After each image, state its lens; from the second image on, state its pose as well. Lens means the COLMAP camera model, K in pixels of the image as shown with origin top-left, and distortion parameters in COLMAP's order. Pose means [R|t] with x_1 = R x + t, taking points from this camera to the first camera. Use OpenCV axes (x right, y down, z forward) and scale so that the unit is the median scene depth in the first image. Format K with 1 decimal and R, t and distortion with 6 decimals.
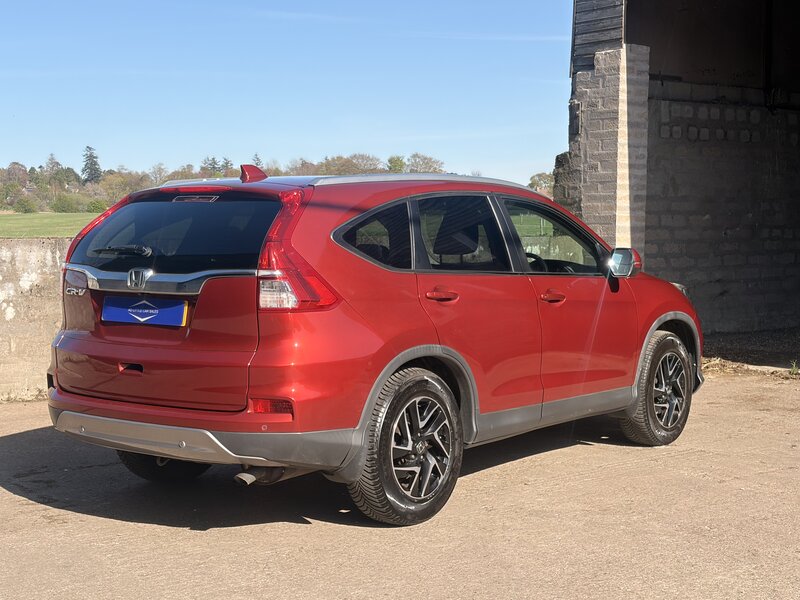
lens RADIAL K [[1259.6, 0, 400.0], [0, 1259.6, 300.0], [0, 0, 1]] dist [0.265370, -1.099947]
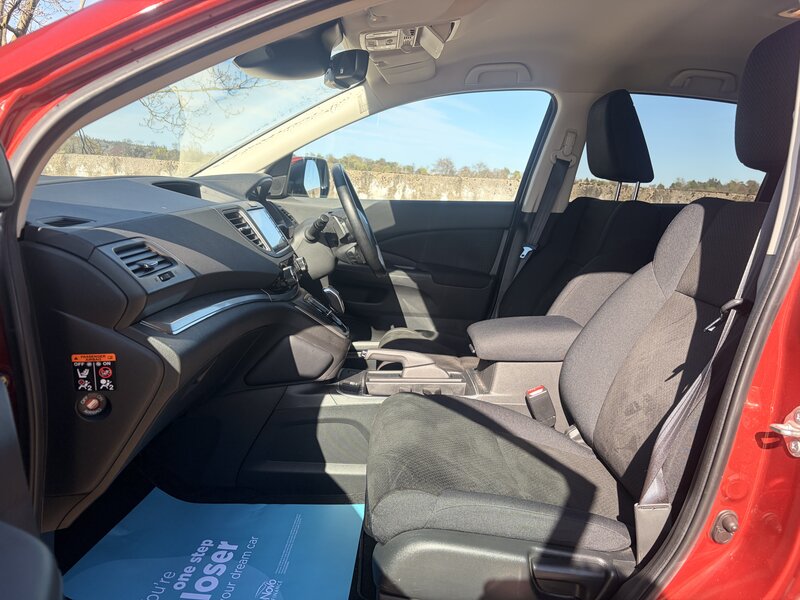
lens RADIAL K [[606.1, 0, 401.0], [0, 606.1, 305.2], [0, 0, 1]] dist [0.064508, -0.090684]
pose [[0.664460, 0.183502, -0.724445, -0.004251], [-0.112759, 0.982905, 0.145547, -0.011267], [0.738768, -0.015022, 0.673792, 0.483532]]
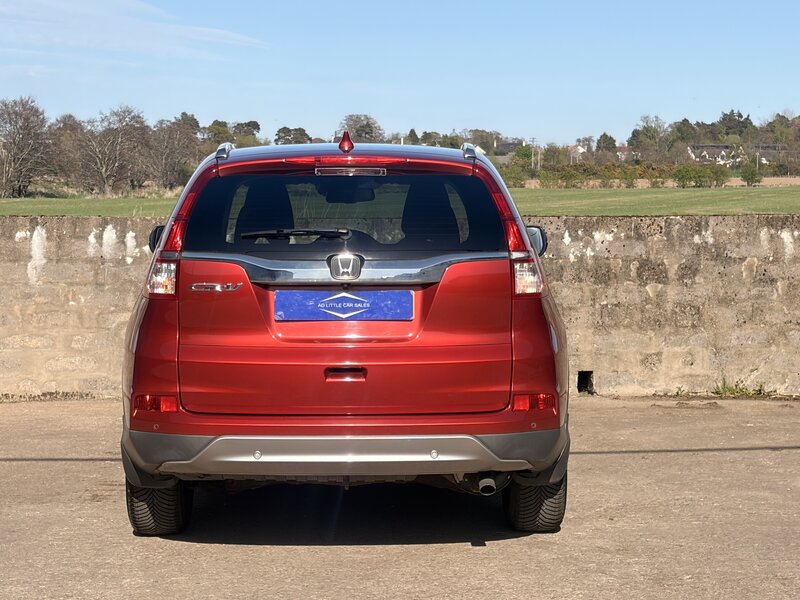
lens RADIAL K [[1833.0, 0, 387.5], [0, 1833.0, 301.6], [0, 0, 1]] dist [0.262846, -0.838178]
pose [[0.843450, 0.031876, -0.536261, 0.308812], [-0.033273, 0.999421, 0.007073, 0.000800], [0.536176, 0.011878, 0.844023, -0.041779]]
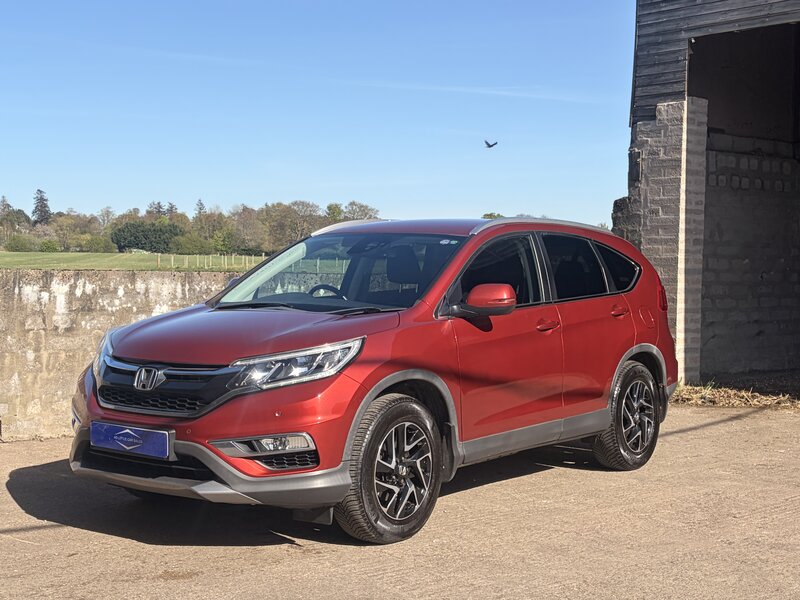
lens RADIAL K [[1178.8, 0, 400.0], [0, 1178.8, 300.0], [0, 0, 1]] dist [0.249920, -1.021664]
pose [[0.998160, 0.012449, 0.059343, -0.114463], [-0.010499, 0.999398, -0.033058, 0.003292], [-0.059718, 0.032374, 0.997690, 0.029231]]
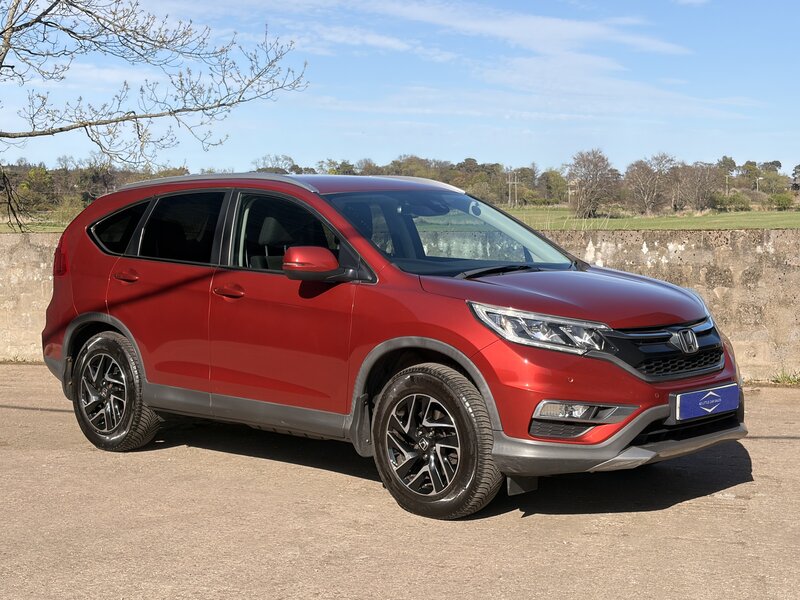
lens RADIAL K [[1259.1, 0, 403.0], [0, 1259.1, 298.2], [0, 0, 1]] dist [0.246079, -0.919795]
pose [[0.597695, 0.047720, -0.800302, 0.420685], [-0.042490, 0.998710, 0.027817, -0.012759], [0.800597, 0.017378, 0.598952, 0.212753]]
